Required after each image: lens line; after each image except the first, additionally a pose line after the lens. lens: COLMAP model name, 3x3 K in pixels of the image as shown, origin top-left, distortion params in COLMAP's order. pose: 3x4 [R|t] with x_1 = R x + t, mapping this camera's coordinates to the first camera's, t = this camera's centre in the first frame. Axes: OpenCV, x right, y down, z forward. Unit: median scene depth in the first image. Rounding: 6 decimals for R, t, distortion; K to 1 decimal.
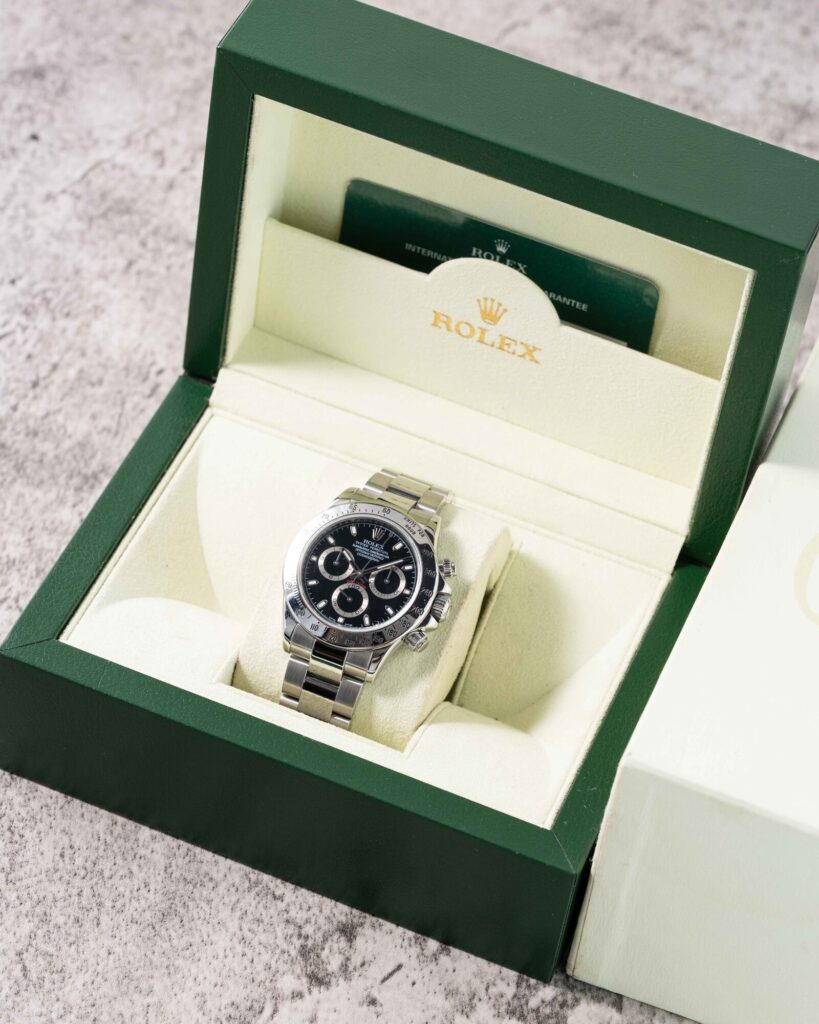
lens RADIAL K [[4150.4, 0, 409.5], [0, 4150.4, 512.0], [0, 0, 1]] dist [-0.080539, 0.876457]
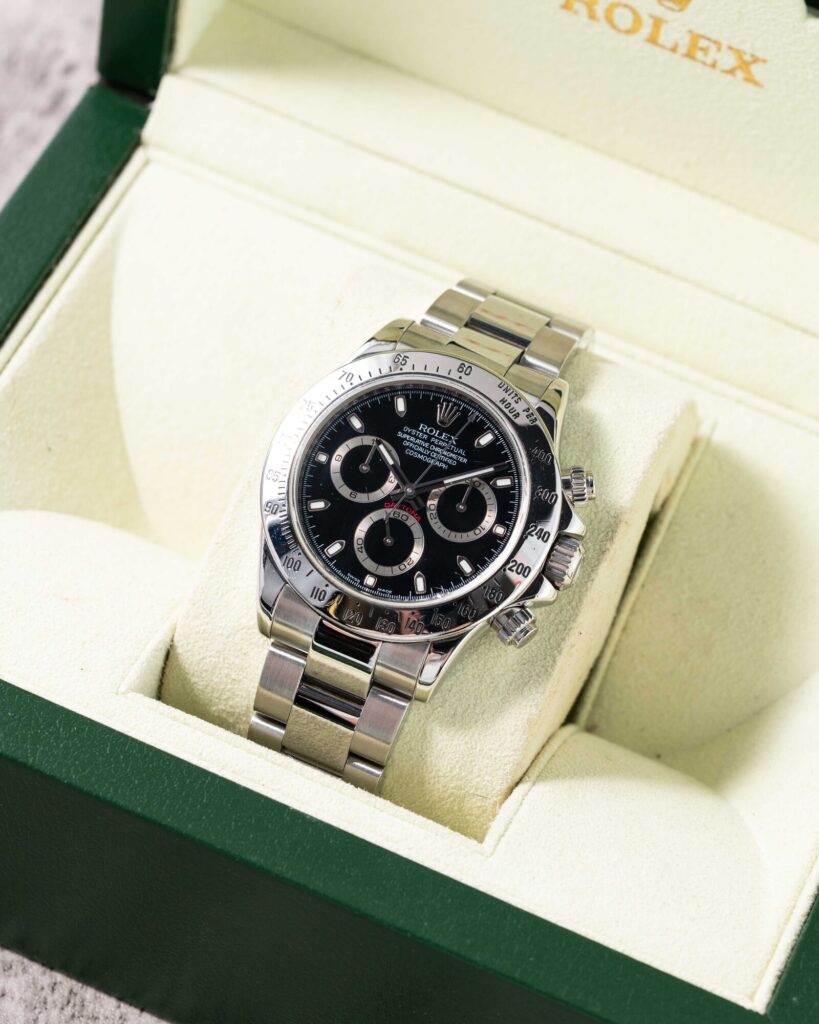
lens RADIAL K [[4150.4, 0, 409.5], [0, 4150.4, 512.0], [0, 0, 1]] dist [-0.080539, 0.876457]
pose [[0.999391, 0.031701, -0.014614, -0.004285], [-0.030206, 0.995194, 0.093153, -0.030491], [0.017497, -0.092654, 0.995545, 0.479330]]
